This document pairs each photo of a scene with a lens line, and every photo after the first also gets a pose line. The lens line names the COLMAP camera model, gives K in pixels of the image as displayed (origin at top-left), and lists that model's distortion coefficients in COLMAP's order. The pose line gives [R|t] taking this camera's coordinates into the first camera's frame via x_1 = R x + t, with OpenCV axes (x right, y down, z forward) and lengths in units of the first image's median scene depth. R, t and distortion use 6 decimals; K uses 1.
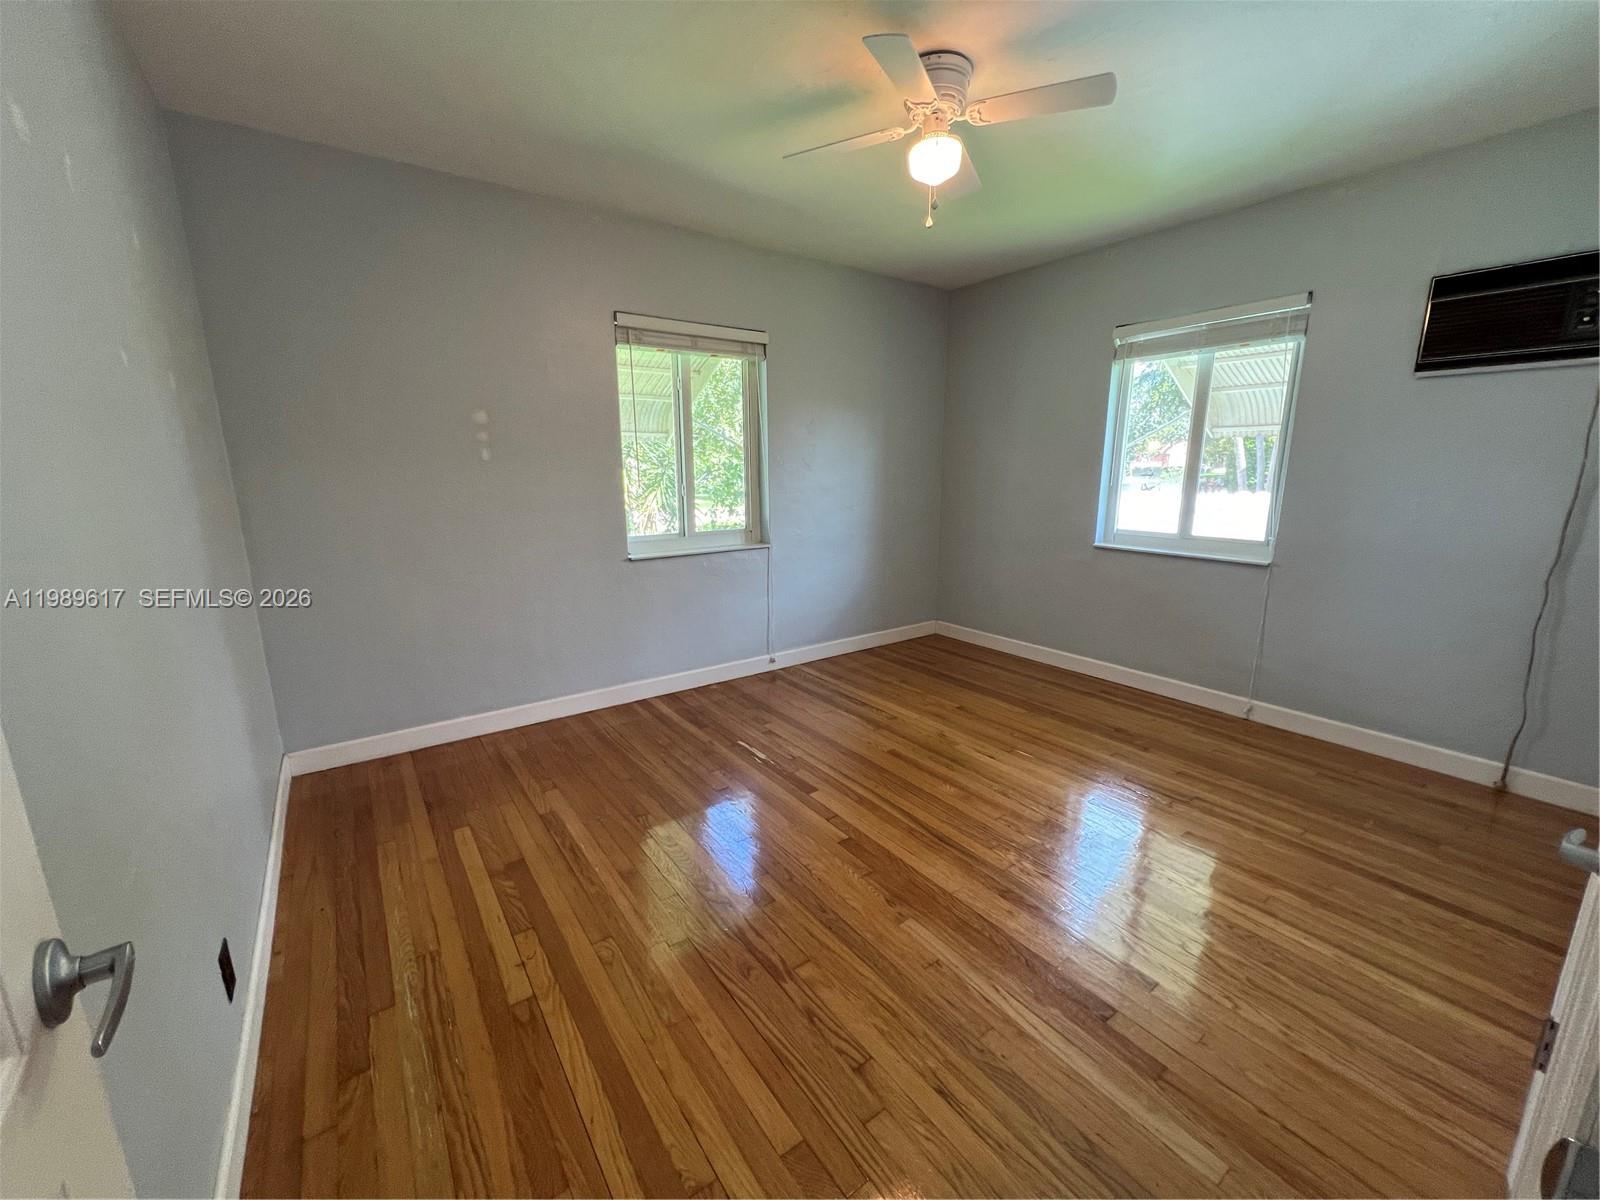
lens RADIAL K [[640.2, 0, 799.9], [0, 640.2, 597.6], [0, 0, 1]] dist [-0.003381, 0.001092]
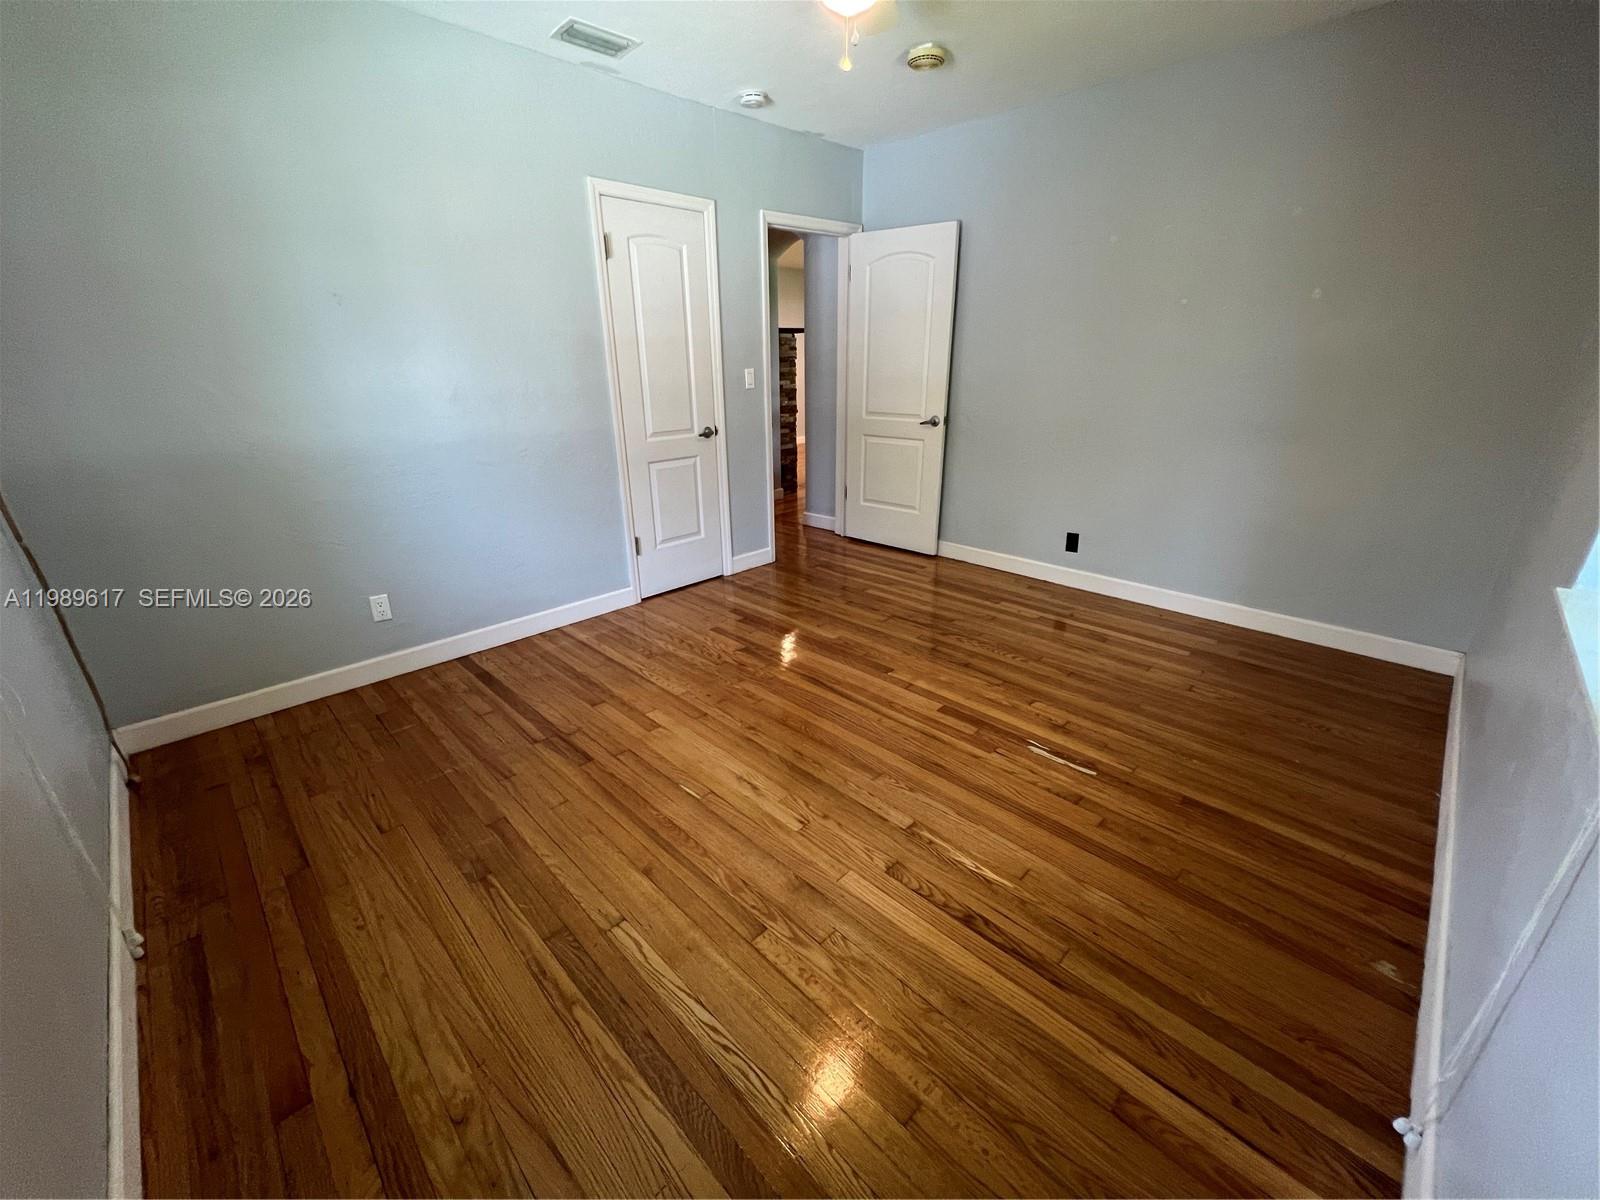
lens RADIAL K [[640.2, 0, 799.9], [0, 640.2, 597.6], [0, 0, 1]] dist [-0.003381, 0.001092]
pose [[-0.986438, 0.071565, -0.147709, 0.355387], [-0.019047, 0.843944, 0.536093, -0.344842], [0.163023, 0.531636, -0.831136, 1.647122]]
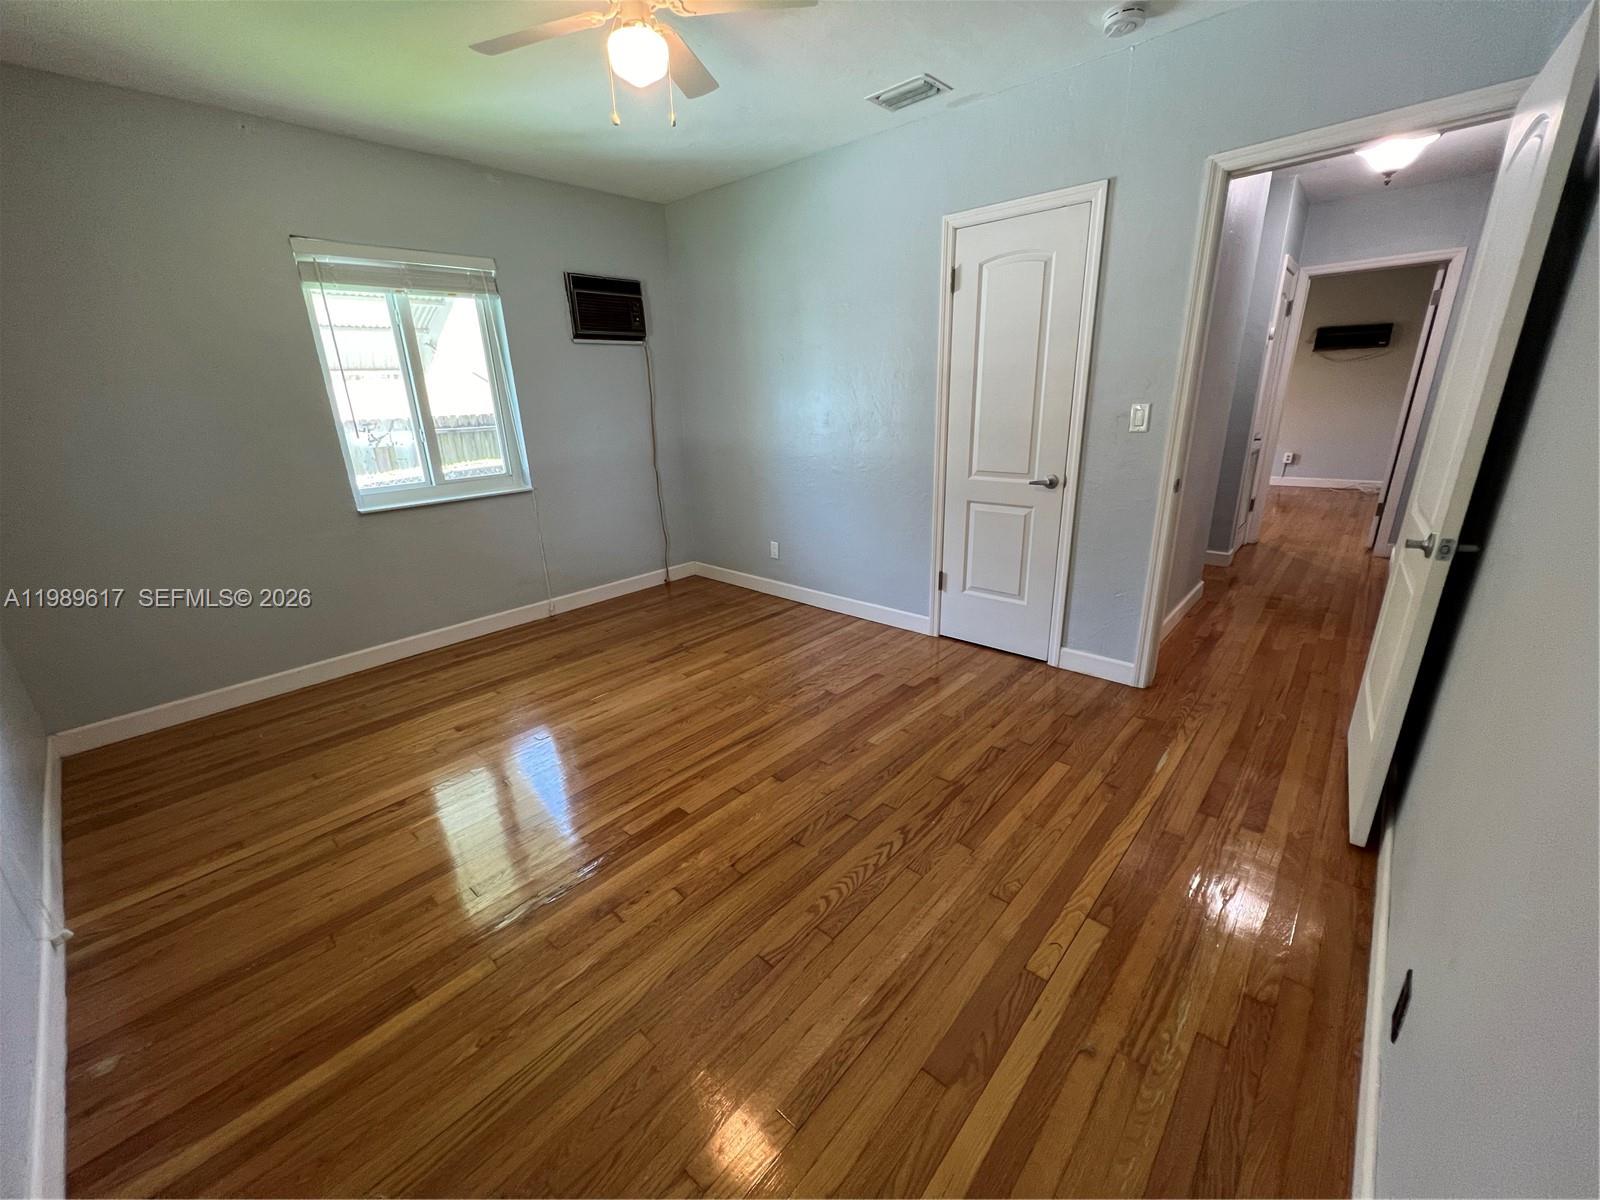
lens RADIAL K [[640.2, 0, 799.9], [0, 640.2, 597.6], [0, 0, 1]] dist [-0.003381, 0.001092]
pose [[-0.212389, -0.293112, 0.932189, -0.687217], [0.232793, 0.911311, 0.339587, -0.189492], [-0.949051, 0.289131, -0.125318, 0.863137]]
